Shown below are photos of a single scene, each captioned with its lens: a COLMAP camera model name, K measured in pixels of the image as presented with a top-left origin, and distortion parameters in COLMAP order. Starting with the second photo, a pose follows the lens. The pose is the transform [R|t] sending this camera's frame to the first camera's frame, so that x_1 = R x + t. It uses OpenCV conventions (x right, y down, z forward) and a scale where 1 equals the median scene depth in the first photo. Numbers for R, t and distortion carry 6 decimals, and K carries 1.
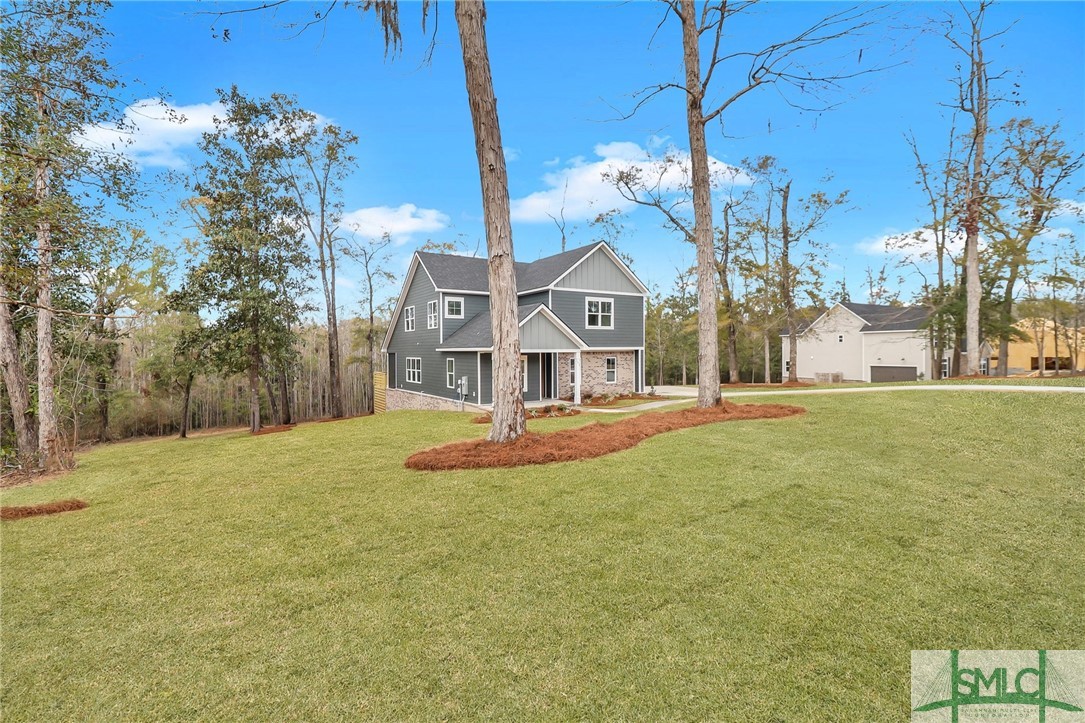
lens RADIAL K [[505.9, 0, 536.5], [0, 505.9, 353.4], [0, 0, 1]] dist [-0.003384, -0.004628]
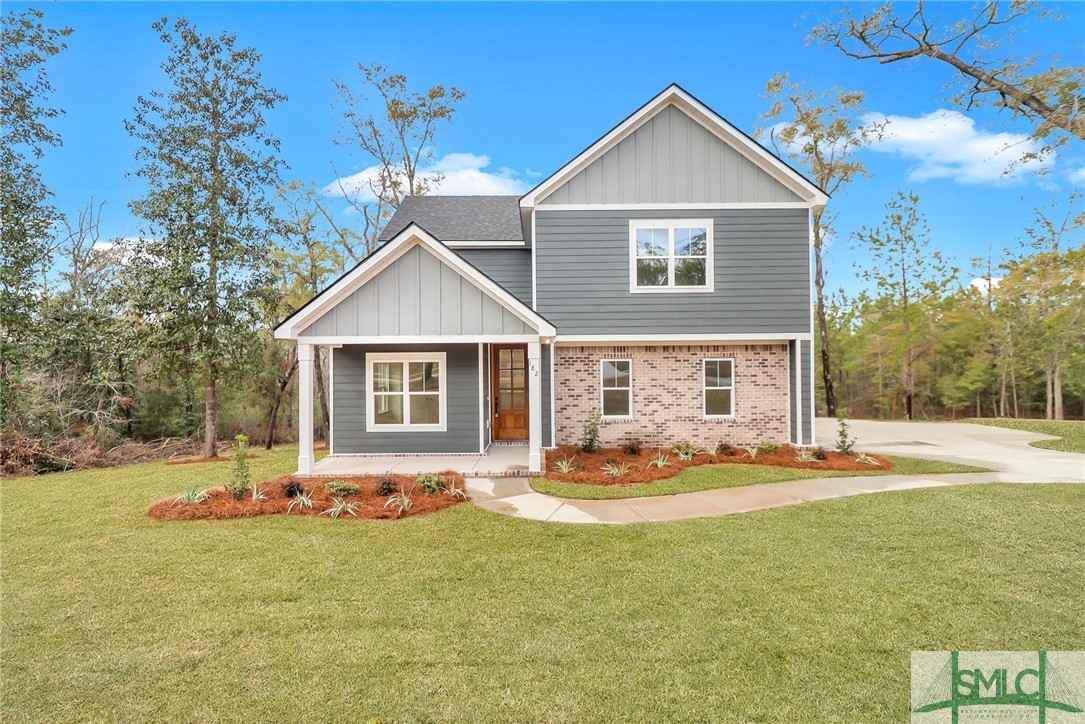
lens RADIAL K [[505.9, 0, 537.4], [0, 505.9, 358.2], [0, 0, 1]] dist [-0.003384, -0.004628]
pose [[0.841573, -0.006019, -0.540110, 0.257907], [-0.000018, 0.999938, -0.011172, 0.012368], [0.540144, 0.009412, 0.841520, 0.569247]]
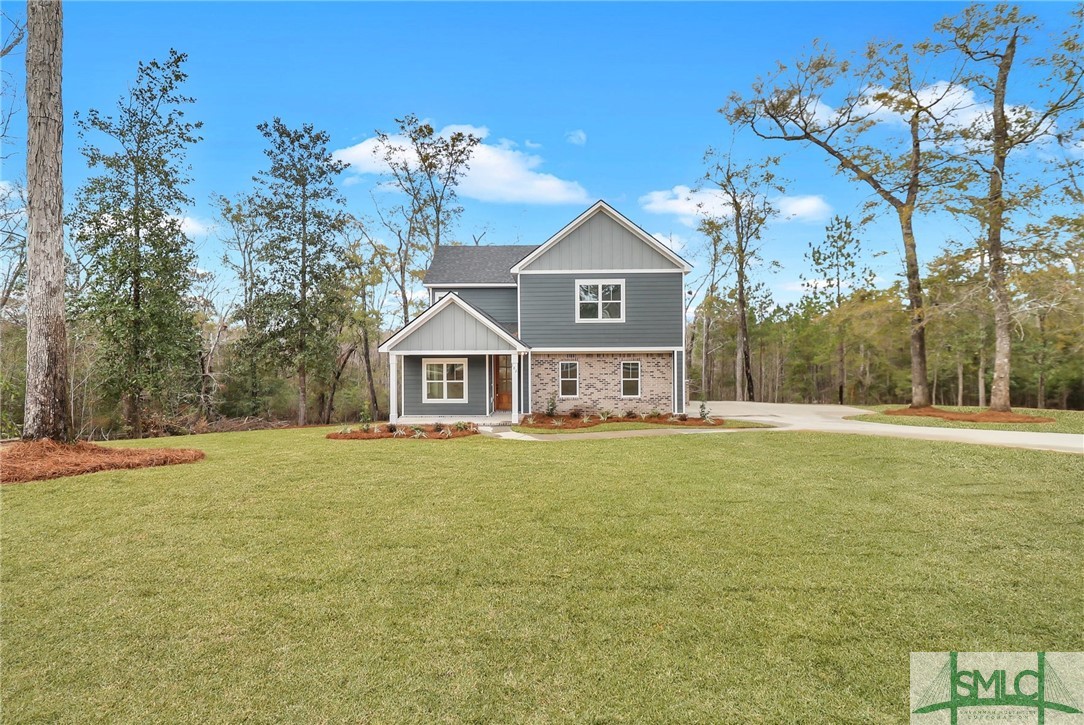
lens RADIAL K [[505.4, 0, 537.7], [0, 505.4, 354.8], [0, 0, 1]] dist [-0.003384, -0.004628]
pose [[0.825444, 0.003045, -0.564476, 0.455458], [-0.002902, 0.999995, 0.001152, -0.002296], [0.564477, 0.000687, 0.825448, 0.345243]]
